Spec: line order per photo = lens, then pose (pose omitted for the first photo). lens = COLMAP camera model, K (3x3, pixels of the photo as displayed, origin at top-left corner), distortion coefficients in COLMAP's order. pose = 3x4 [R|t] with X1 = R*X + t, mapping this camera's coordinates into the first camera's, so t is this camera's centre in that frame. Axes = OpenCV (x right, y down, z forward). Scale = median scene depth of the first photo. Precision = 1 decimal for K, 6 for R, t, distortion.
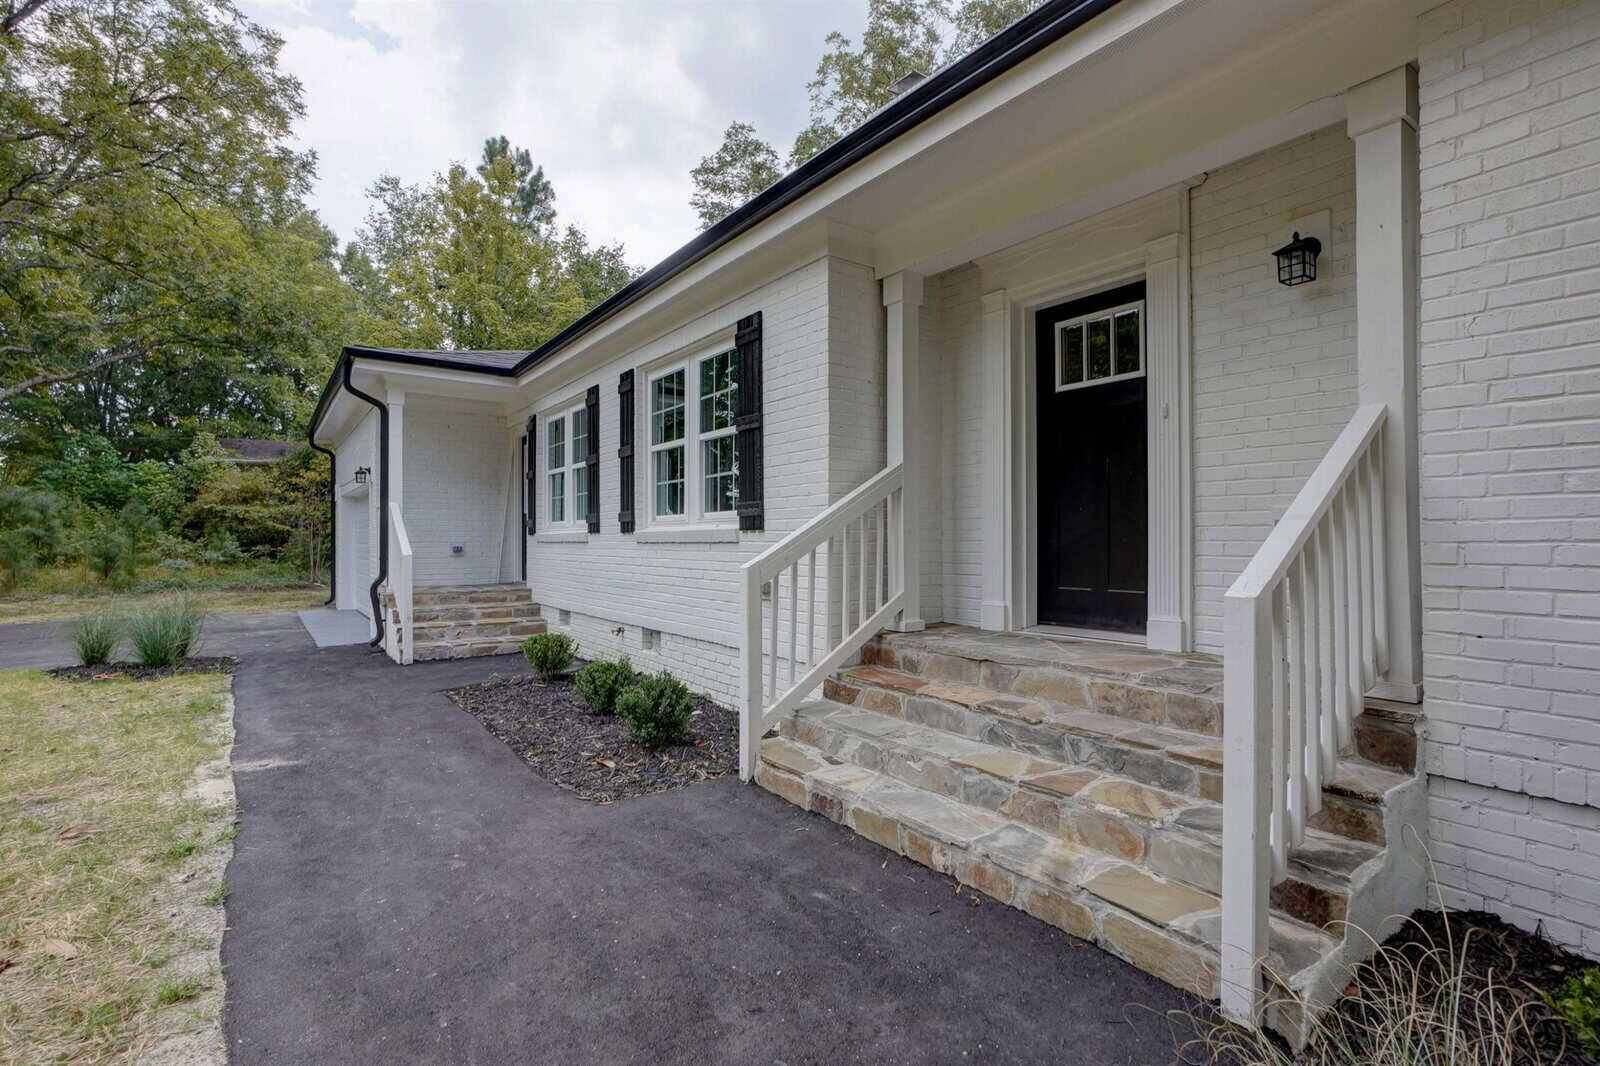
lens RADIAL K [[696.1, 0, 764.2], [0, 696.1, 542.9], [0, 0, 1]] dist [-0.058448, 0.016690]
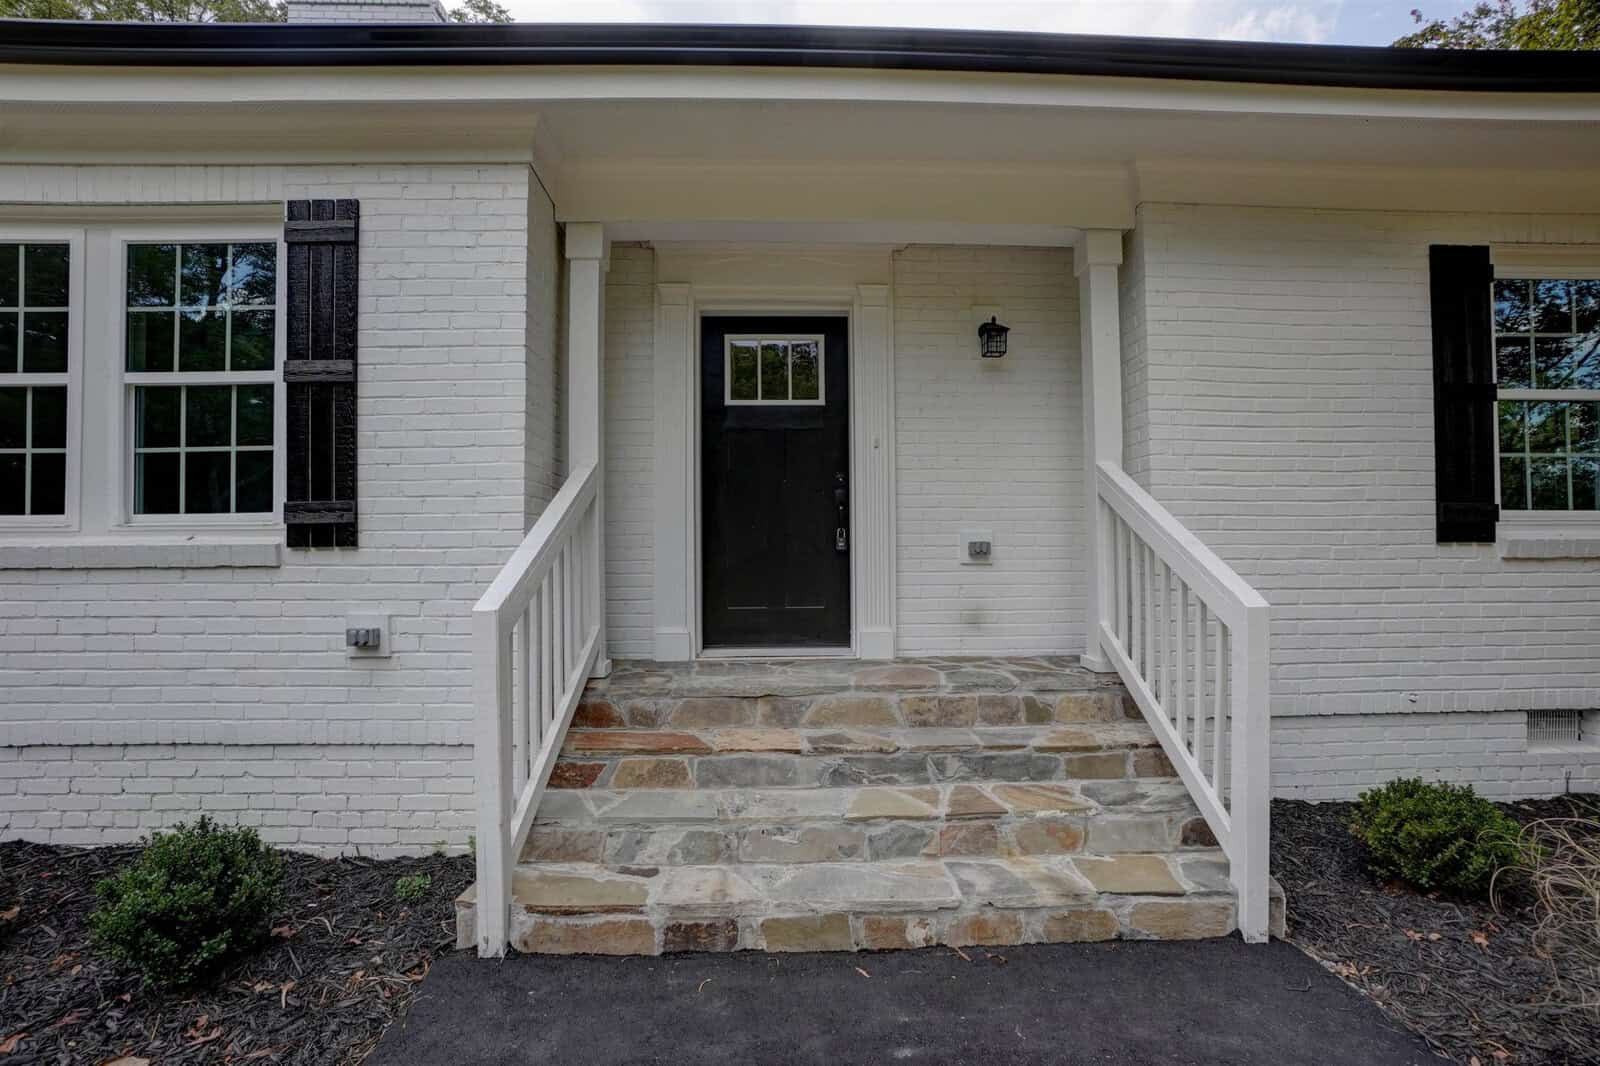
lens RADIAL K [[696.1, 0, 764.2], [0, 696.1, 542.9], [0, 0, 1]] dist [-0.058448, 0.016690]
pose [[0.572866, 0.007214, 0.819617, -0.444110], [0.008213, 0.999861, -0.014541, -0.015156], [-0.819608, 0.015062, 0.572727, 0.520058]]
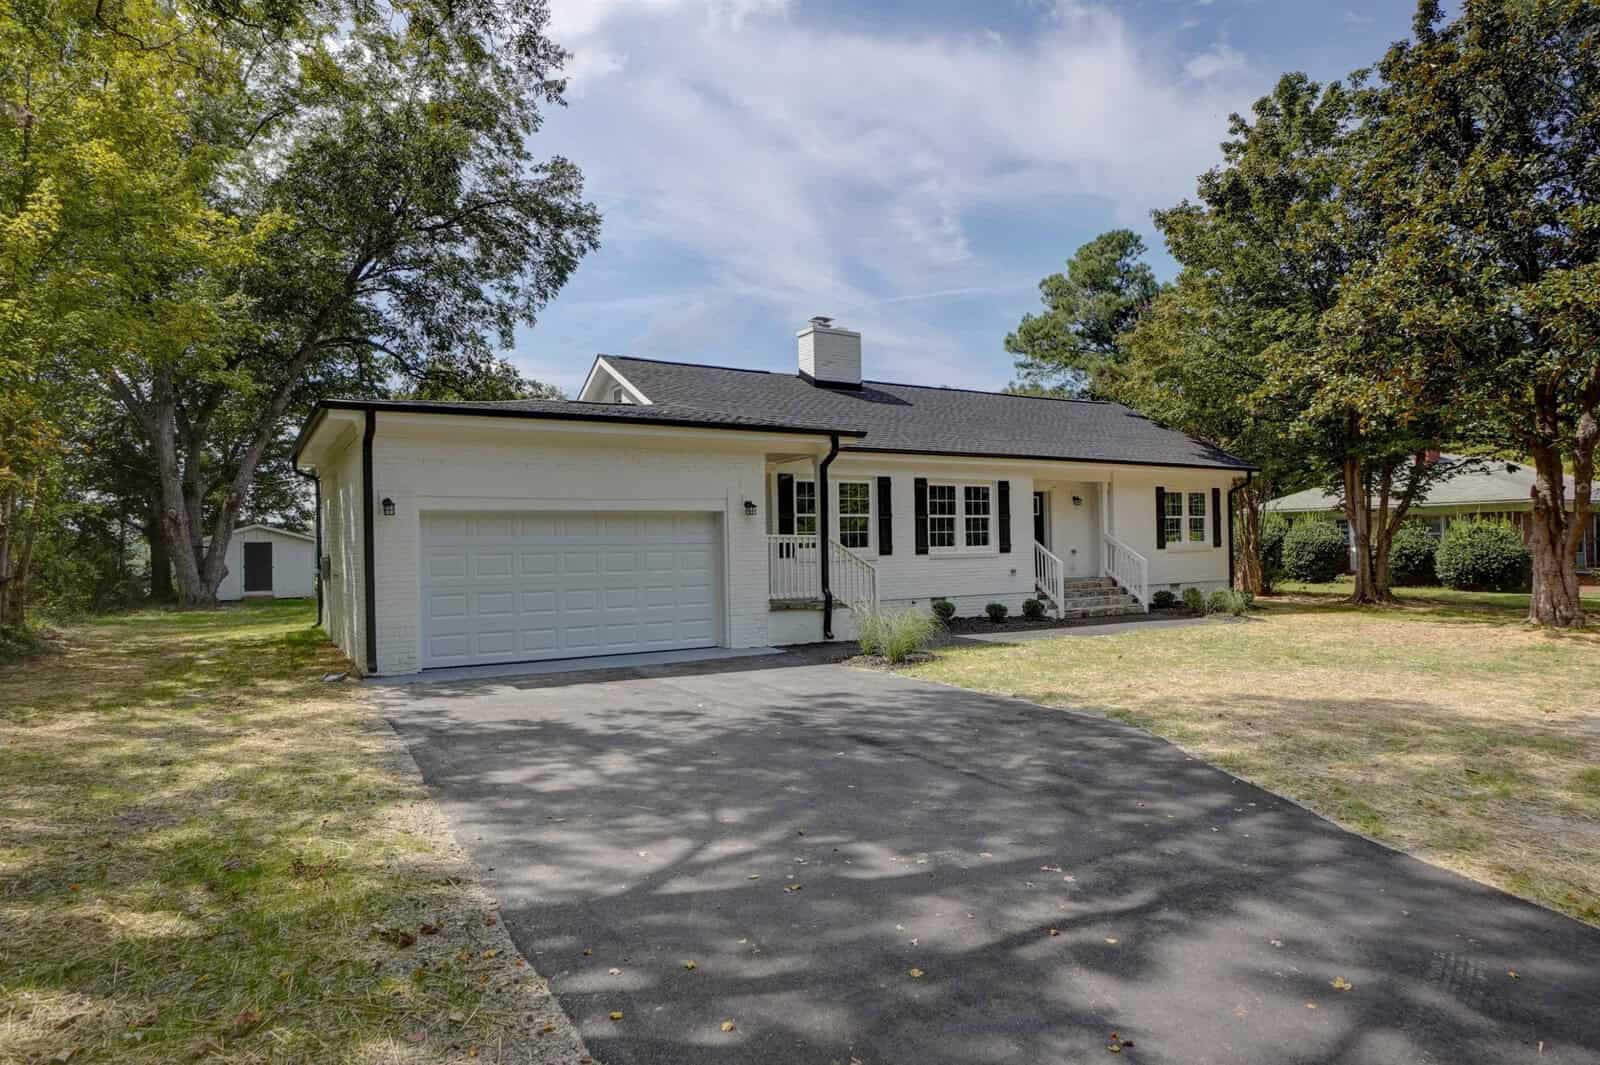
lens RADIAL K [[696.1, 0, 764.2], [0, 696.1, 542.4], [0, 0, 1]] dist [-0.058448, 0.016690]
pose [[0.207241, 0.000291, 0.978290, -5.067711], [0.018197, 0.999826, -0.004152, -0.113077], [-0.978121, 0.018663, 0.207200, 2.239440]]
